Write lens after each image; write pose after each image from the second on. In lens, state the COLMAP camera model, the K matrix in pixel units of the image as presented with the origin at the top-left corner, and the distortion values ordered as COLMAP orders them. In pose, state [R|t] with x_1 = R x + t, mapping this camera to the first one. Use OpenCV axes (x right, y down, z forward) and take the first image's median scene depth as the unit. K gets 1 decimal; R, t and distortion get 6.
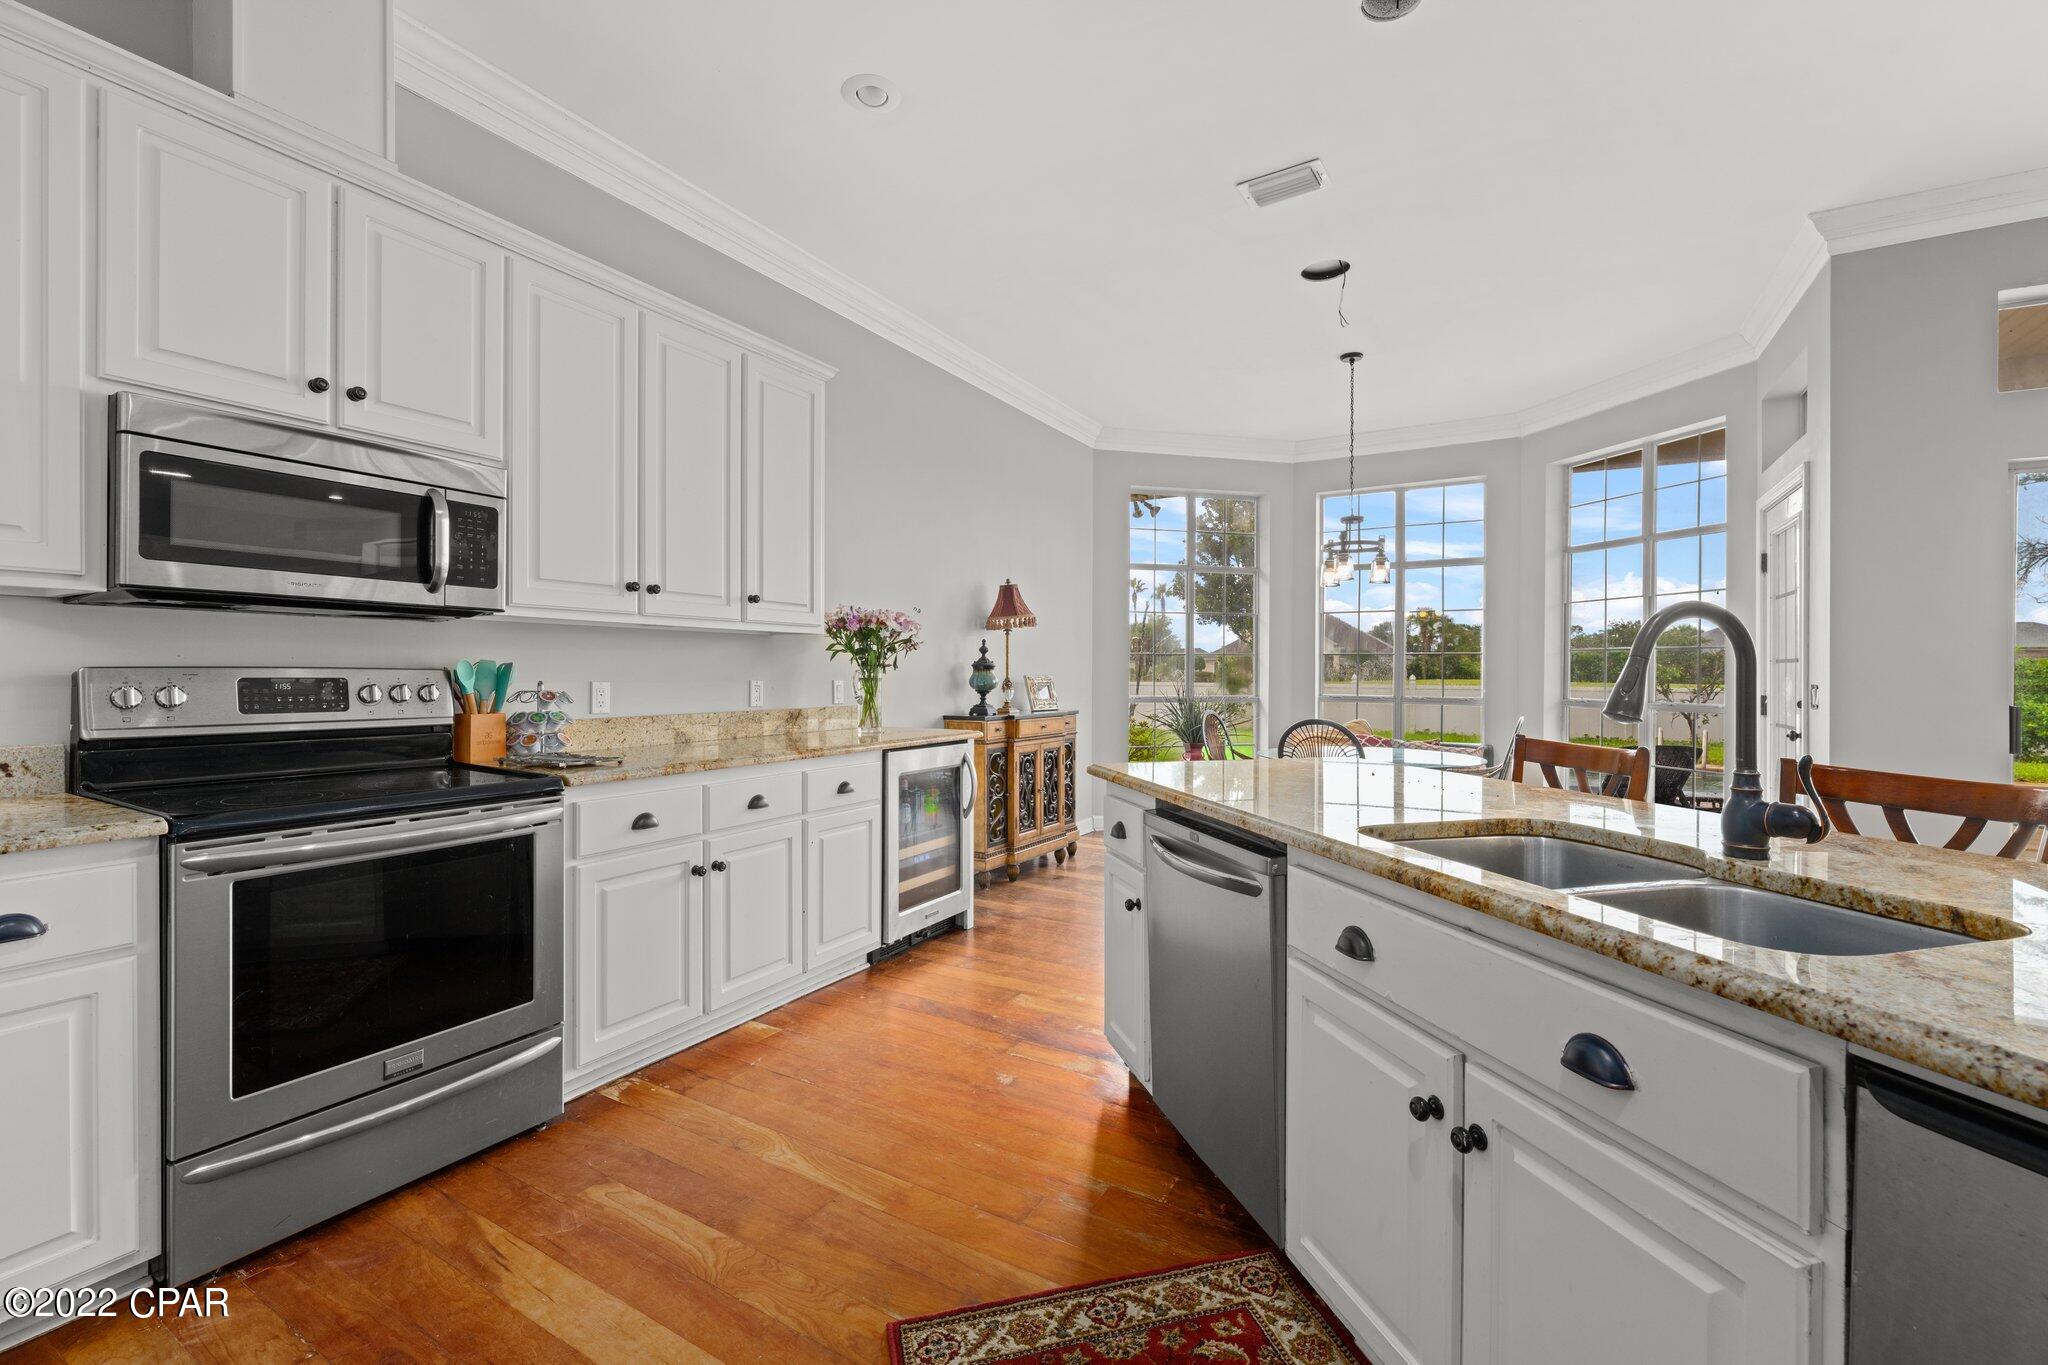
lens RADIAL K [[853.8, 0, 1026.1], [0, 853.8, 668.6], [0, 0, 1]] dist [0.001031, -0.000003]
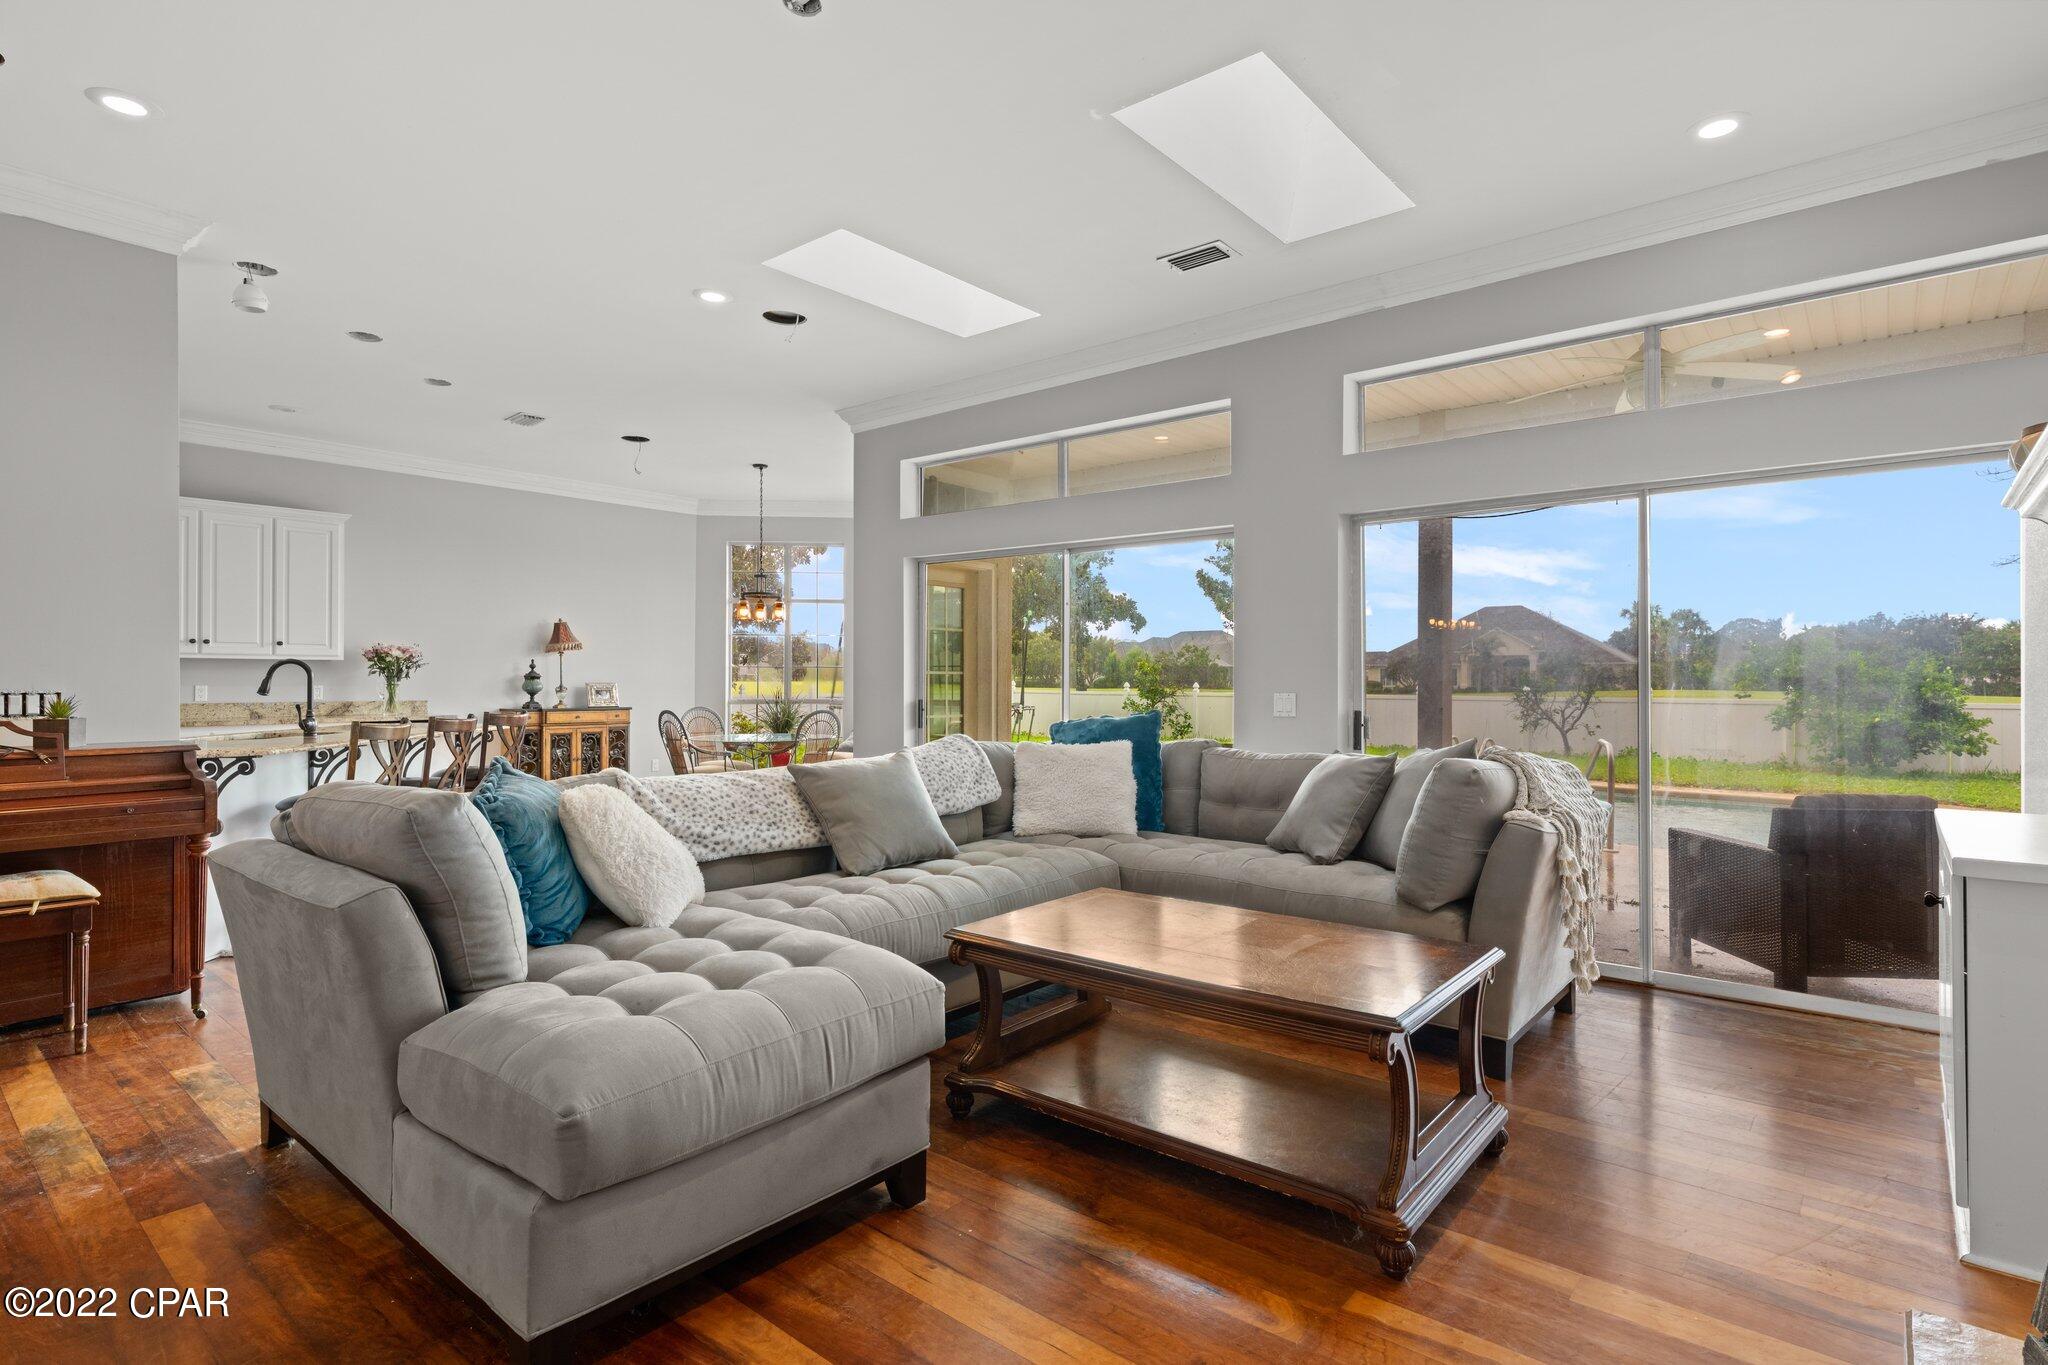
lens RADIAL K [[1018.8, 0, 1028.6], [0, 1018.8, 671.8], [0, 0, 1]] dist [0.003439, 0.000224]
pose [[0.985129, -0.003192, -0.171789, 1.264661], [0.002179, 0.999979, -0.006089, 0.001366], [0.171805, 0.005624, 0.985115, -0.717685]]
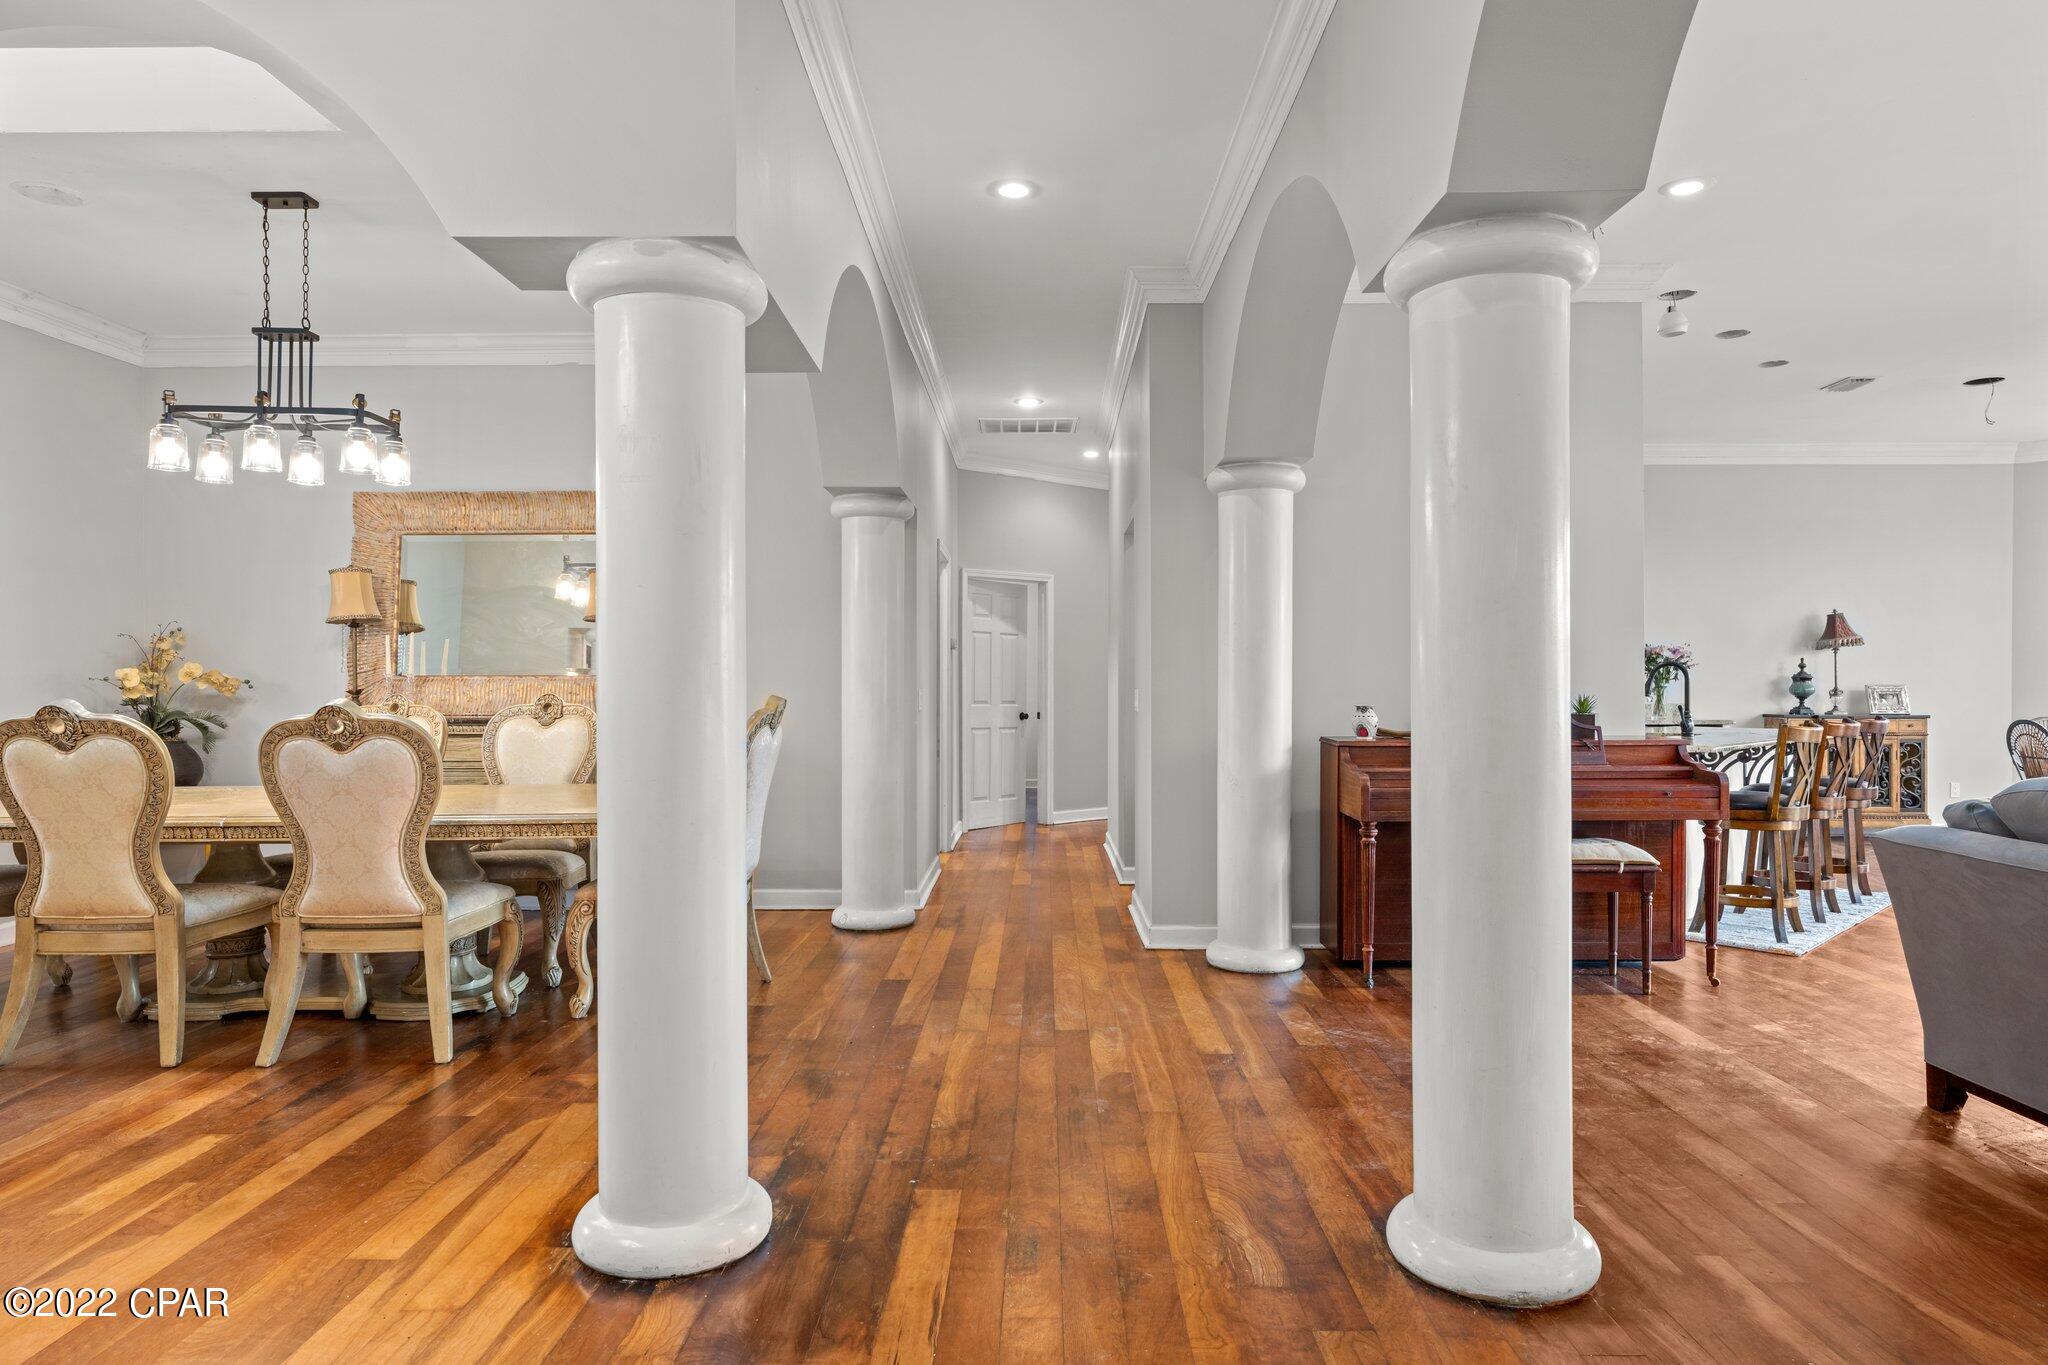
lens RADIAL K [[1214.6, 0, 1028.6], [0, 1214.6, 682.1], [0, 0, 1]] dist [0.003967, 0.000553]
pose [[0.492172, -0.004396, -0.870487, 1.115009], [0.005325, 0.999984, -0.002040, 0.000822], [0.870481, -0.003631, 0.492188, -1.084510]]
